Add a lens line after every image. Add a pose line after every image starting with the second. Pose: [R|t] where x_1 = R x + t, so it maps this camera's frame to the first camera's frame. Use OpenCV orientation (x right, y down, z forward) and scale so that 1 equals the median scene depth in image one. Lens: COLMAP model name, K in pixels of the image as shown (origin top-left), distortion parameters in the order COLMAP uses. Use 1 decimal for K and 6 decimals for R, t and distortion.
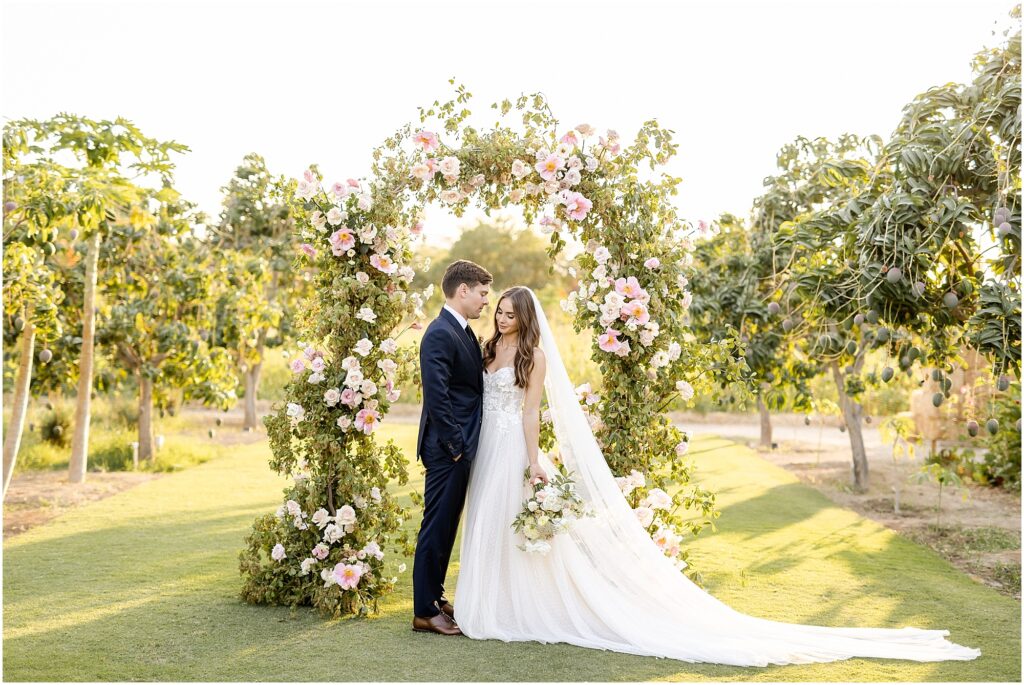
lens RADIAL K [[1602.5, 0, 512.0], [0, 1602.5, 342.5], [0, 0, 1]] dist [-0.012565, -0.014909]
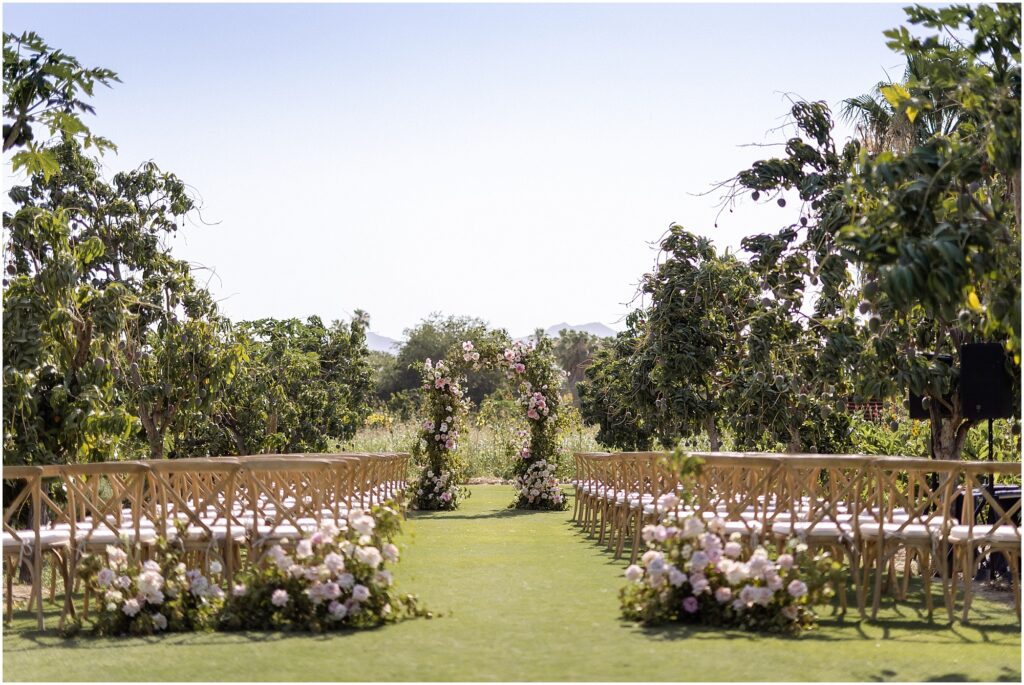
lens RADIAL K [[1602.5, 0, 512.0], [0, 1602.5, 342.5], [0, 0, 1]] dist [-0.012565, -0.014909]
pose [[0.998808, -0.035008, 0.034014, -0.069879], [0.037122, 0.997283, -0.063630, 0.051846], [-0.031694, 0.064817, 0.997394, -1.888988]]
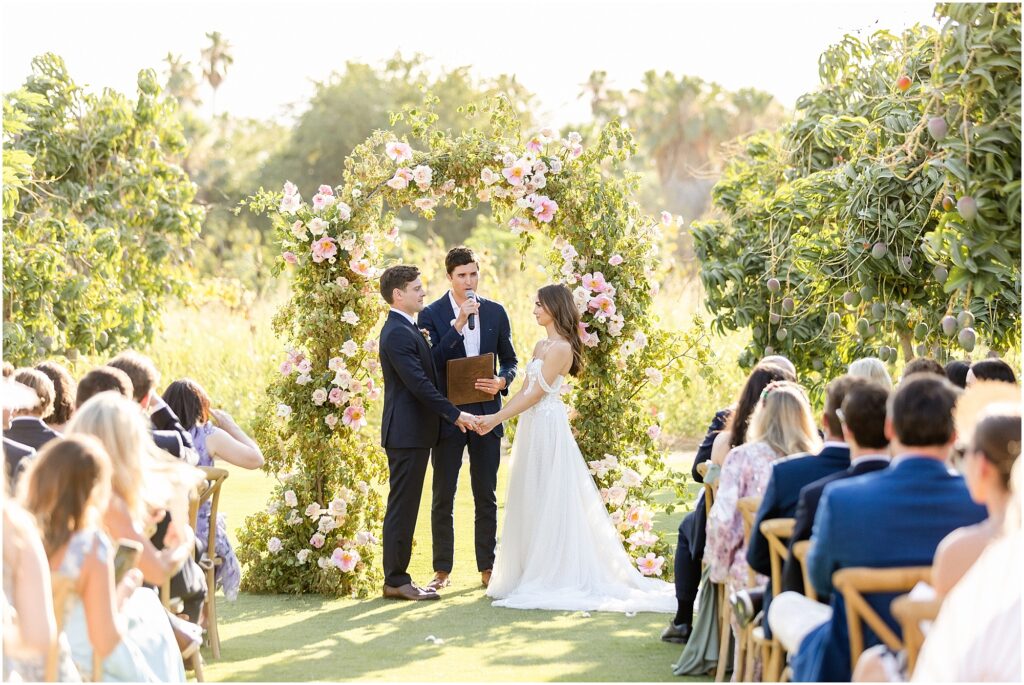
lens RADIAL K [[3412.3, 0, 512.0], [0, 3412.3, 342.5], [0, 0, 1]] dist [0.133851, 2.197777]
pose [[0.998916, -0.040289, 0.023308, -0.036335], [0.040136, 0.999170, 0.006986, -0.012234], [-0.023570, -0.006043, 0.999704, -1.248781]]
